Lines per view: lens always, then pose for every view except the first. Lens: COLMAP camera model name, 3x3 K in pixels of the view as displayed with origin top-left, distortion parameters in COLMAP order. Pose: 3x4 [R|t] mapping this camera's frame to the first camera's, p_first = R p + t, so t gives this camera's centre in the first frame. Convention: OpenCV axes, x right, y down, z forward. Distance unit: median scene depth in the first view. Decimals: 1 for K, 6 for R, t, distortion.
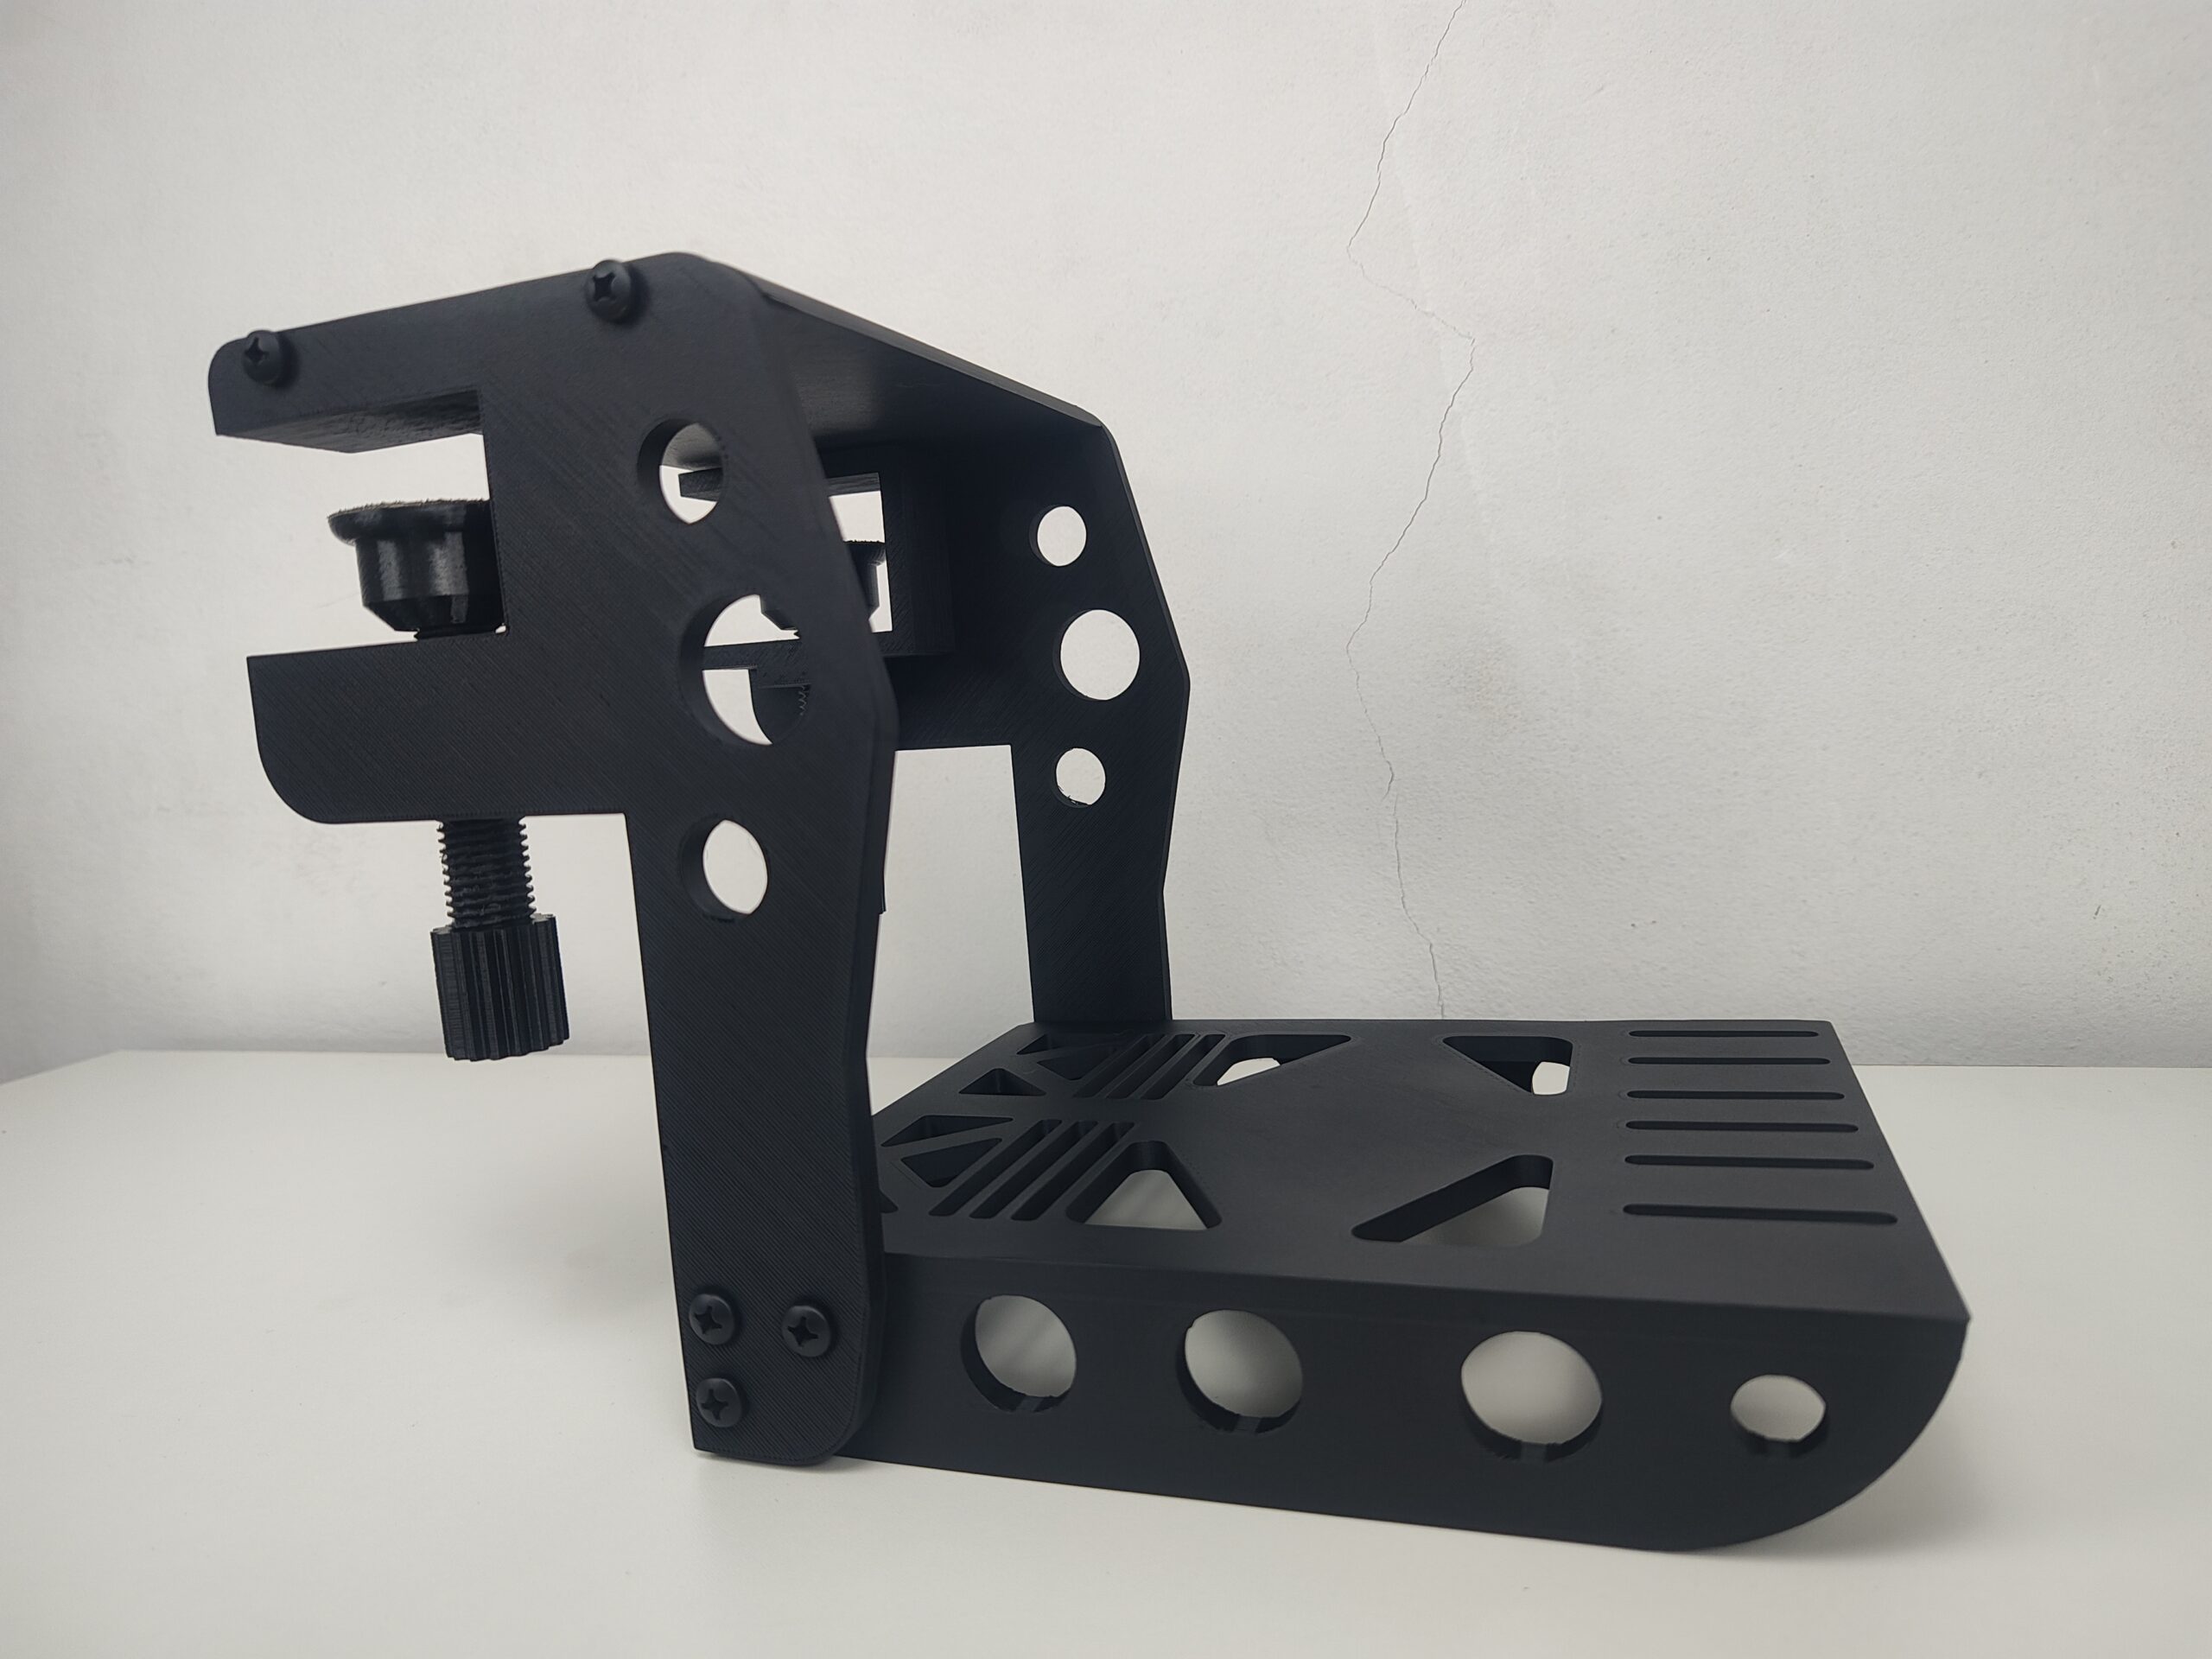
lens RADIAL K [[1486.6, 0, 1110.3], [0, 1486.6, 829.1], [0, 0, 1]] dist [-0.018224, 0.034094]
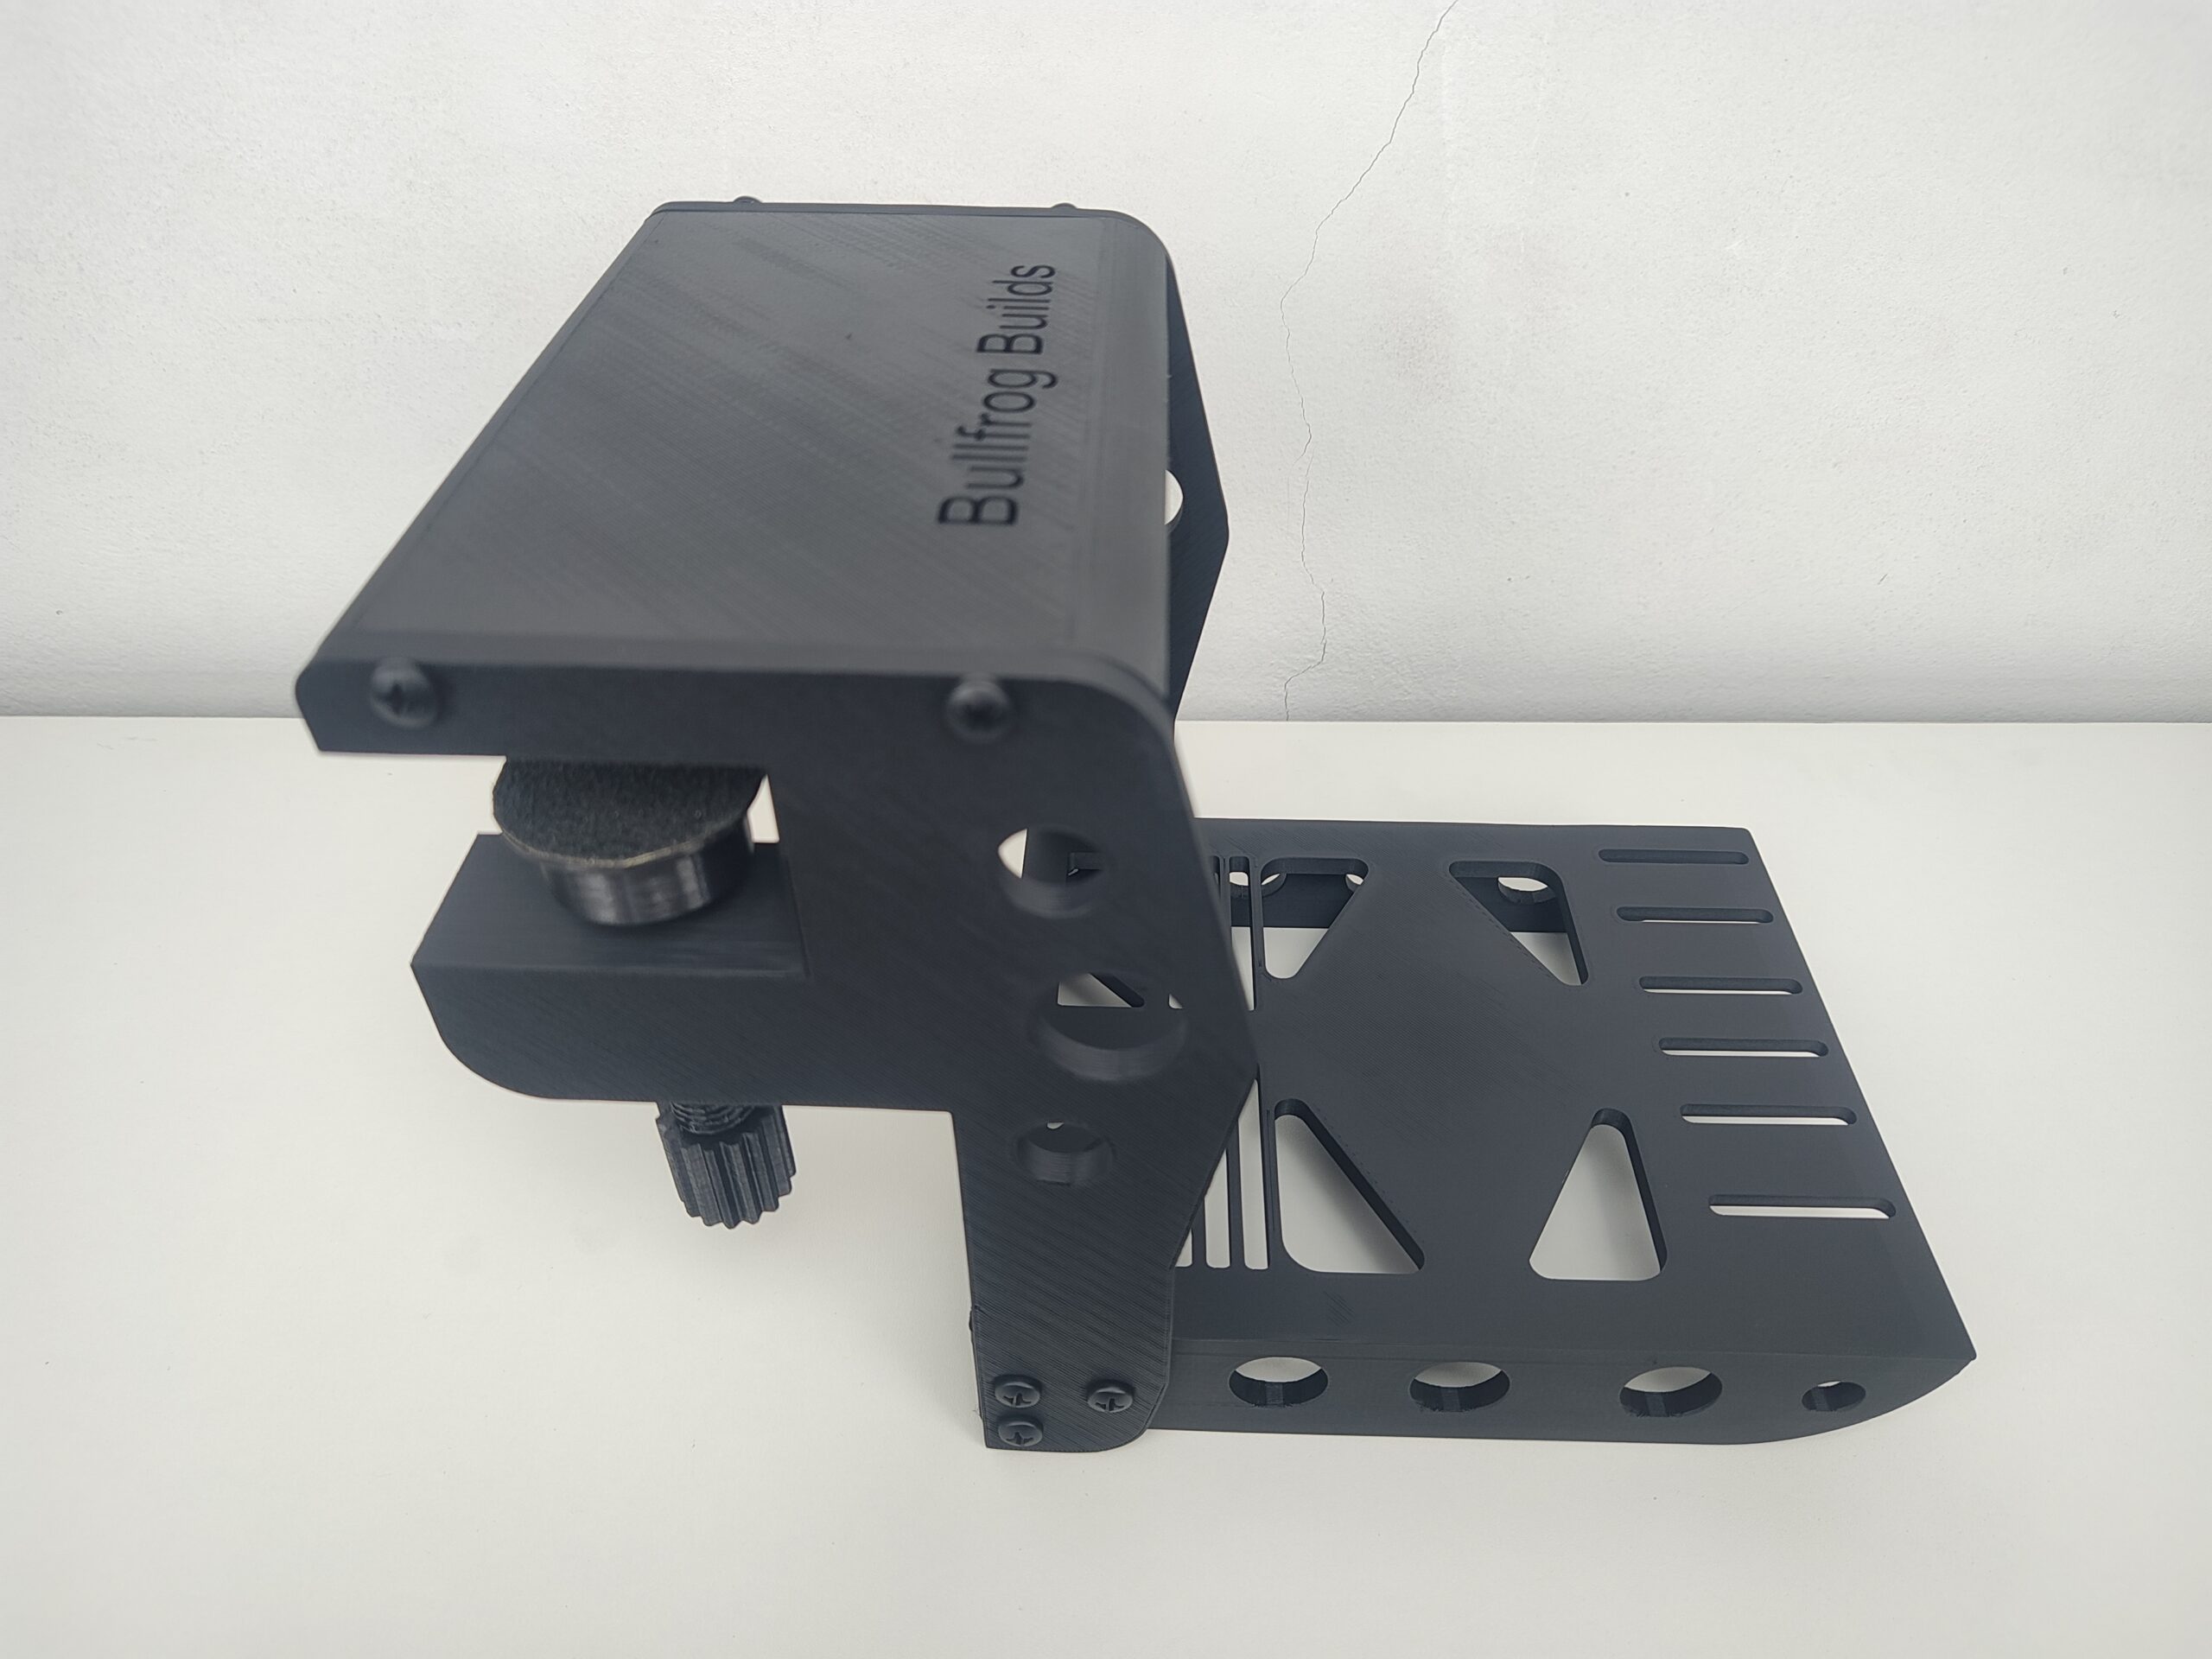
lens RADIAL K [[1486.6, 0, 1126.7], [0, 1486.6, 840.8], [0, 0, 1]] dist [-0.018224, 0.034094]
pose [[0.949011, -0.135782, 0.284503, -0.246715], [-0.044813, 0.835215, 0.548095, -0.359445], [-0.312043, -0.532897, 0.786543, 0.141450]]
